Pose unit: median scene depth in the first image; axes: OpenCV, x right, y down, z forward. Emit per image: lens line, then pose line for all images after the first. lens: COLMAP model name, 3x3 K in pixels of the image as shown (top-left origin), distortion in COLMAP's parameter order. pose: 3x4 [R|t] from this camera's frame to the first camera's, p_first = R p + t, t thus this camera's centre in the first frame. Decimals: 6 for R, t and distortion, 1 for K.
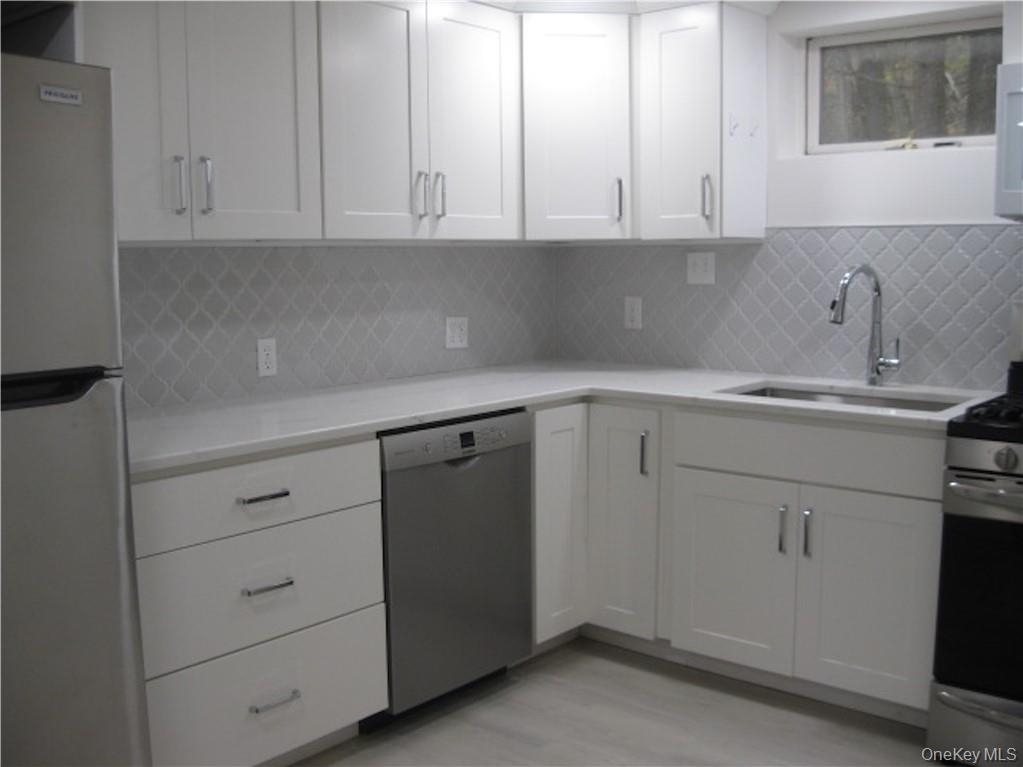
lens RADIAL K [[1069.0, 0, 507.6], [0, 1069.0, 386.9], [0, 0, 1]] dist [-0.108271, 0.000000]
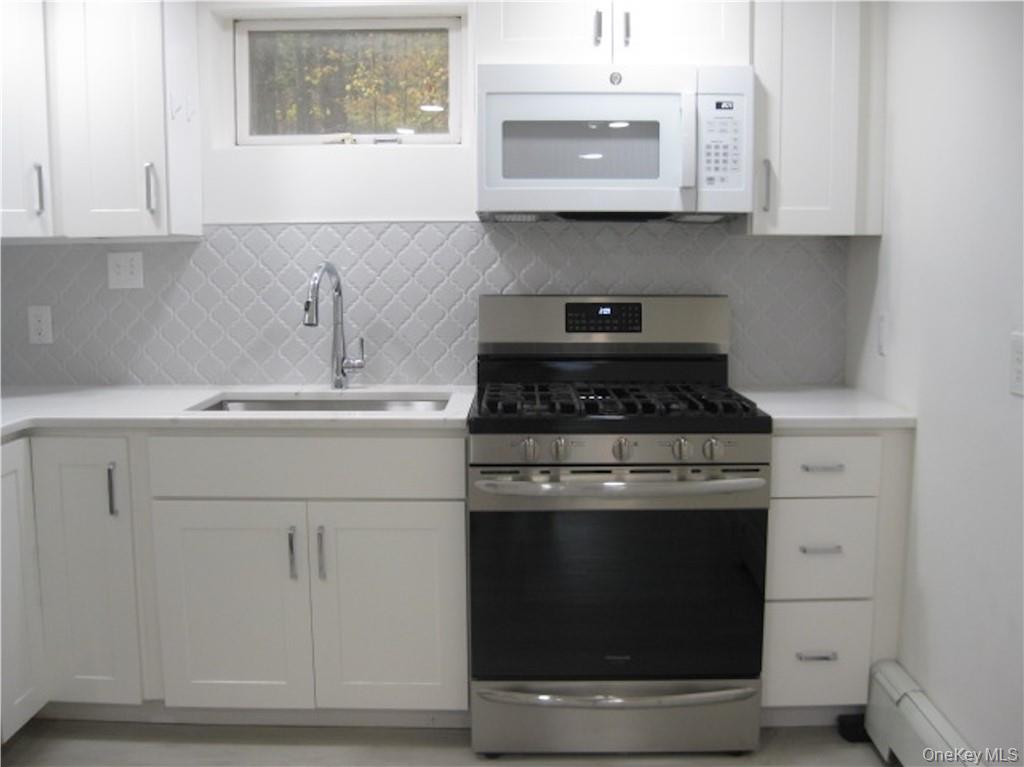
lens RADIAL K [[1070.0, 0, 518.2], [0, 1070.0, 391.6], [0, 0, 1]] dist [-0.108271, 0.000000]
pose [[0.768423, -0.078299, 0.635134, -0.146378], [0.076318, 0.996616, 0.030529, -0.015911], [-0.635376, 0.025013, 0.771798, 0.147068]]
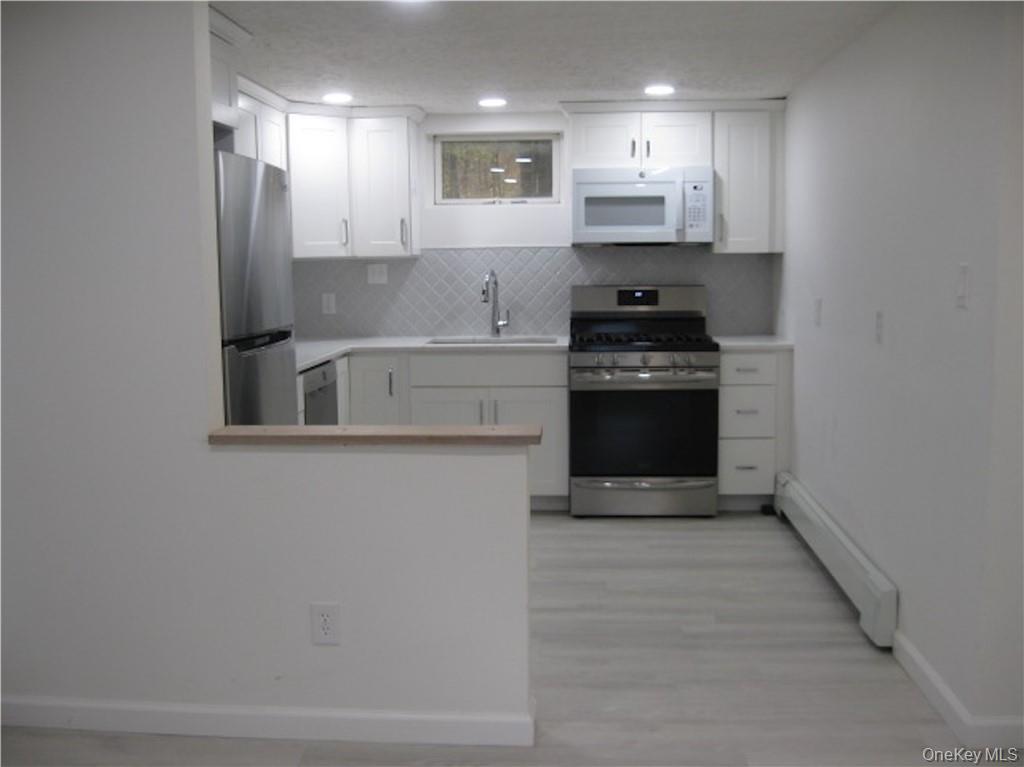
lens RADIAL K [[1070.0, 0, 506.8], [0, 1070.0, 382.7], [0, 0, 1]] dist [-0.108271, 0.000000]
pose [[0.806161, -0.072373, 0.587253, -0.711478], [0.080133, 0.996702, 0.012830, 0.054496], [-0.586245, 0.036715, 0.809302, -0.476925]]
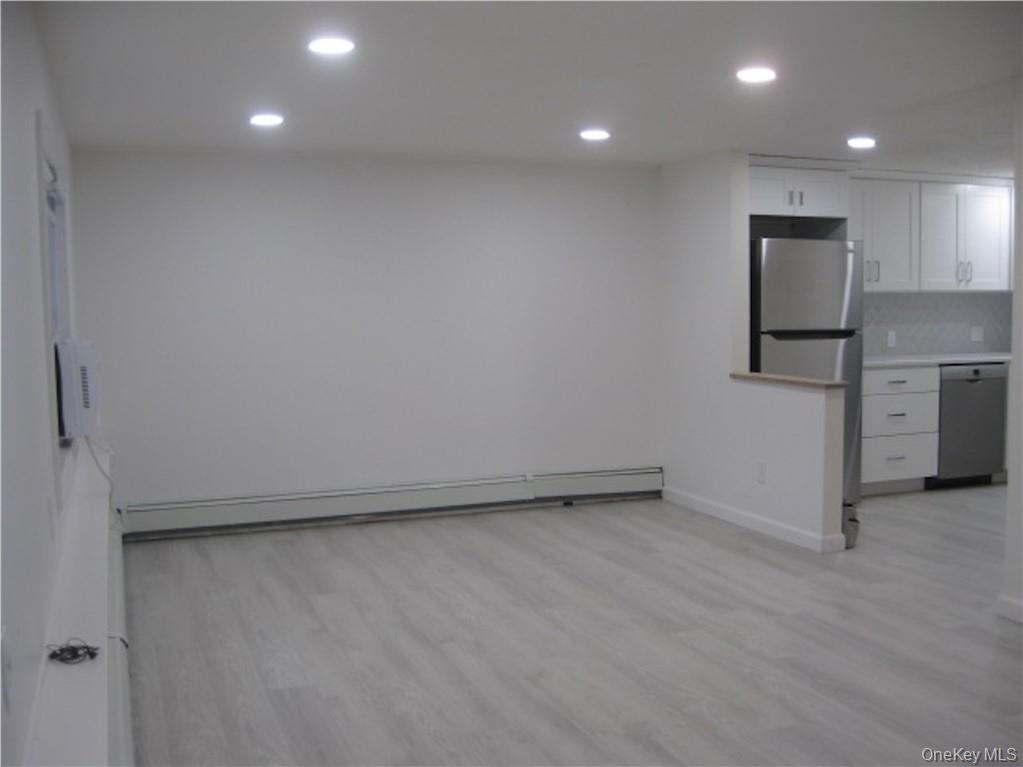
lens RADIAL K [[1069.0, 0, 509.9], [0, 1069.0, 380.0], [0, 0, 1]] dist [-0.108271, 0.000000]
pose [[0.880410, 0.034594, -0.472949, 0.138444], [-0.054876, 0.998068, -0.029151, 0.175124], [0.471027, 0.051618, 0.880607, -1.444662]]
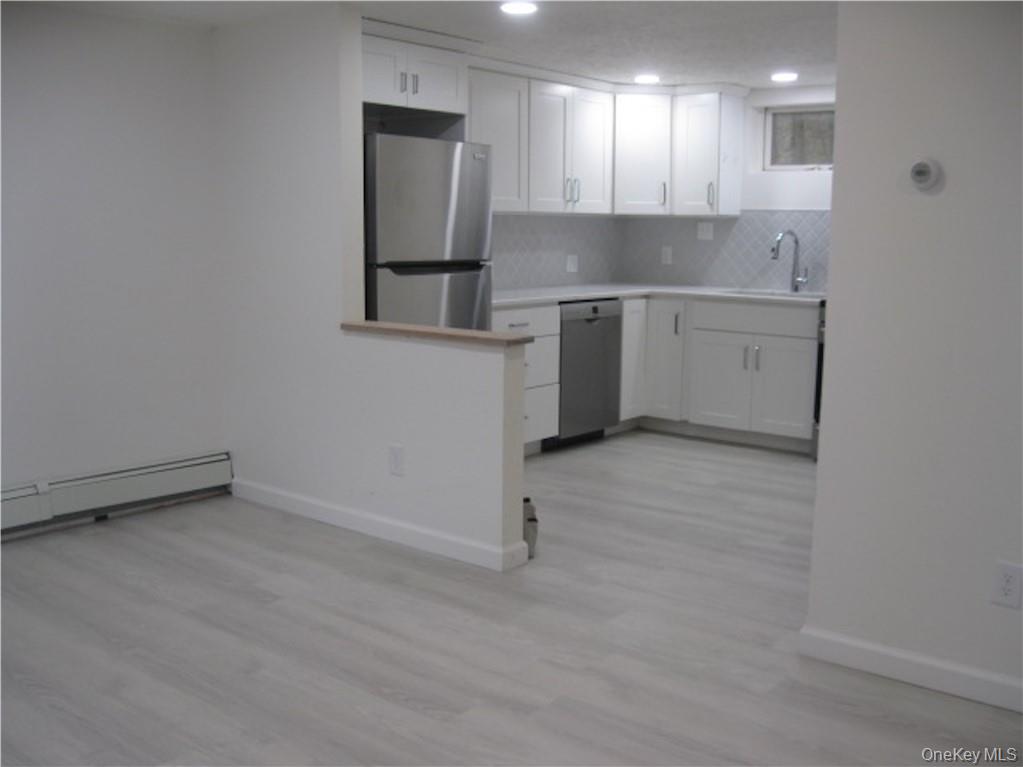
lens RADIAL K [[1069.0, 0, 508.9], [0, 1069.0, 388.5], [0, 0, 1]] dist [-0.108271, 0.000000]
pose [[0.999678, 0.014929, 0.020499, -0.219043], [-0.015548, 0.999417, 0.030391, 0.126029], [-0.020034, -0.030700, 0.999328, -0.958909]]
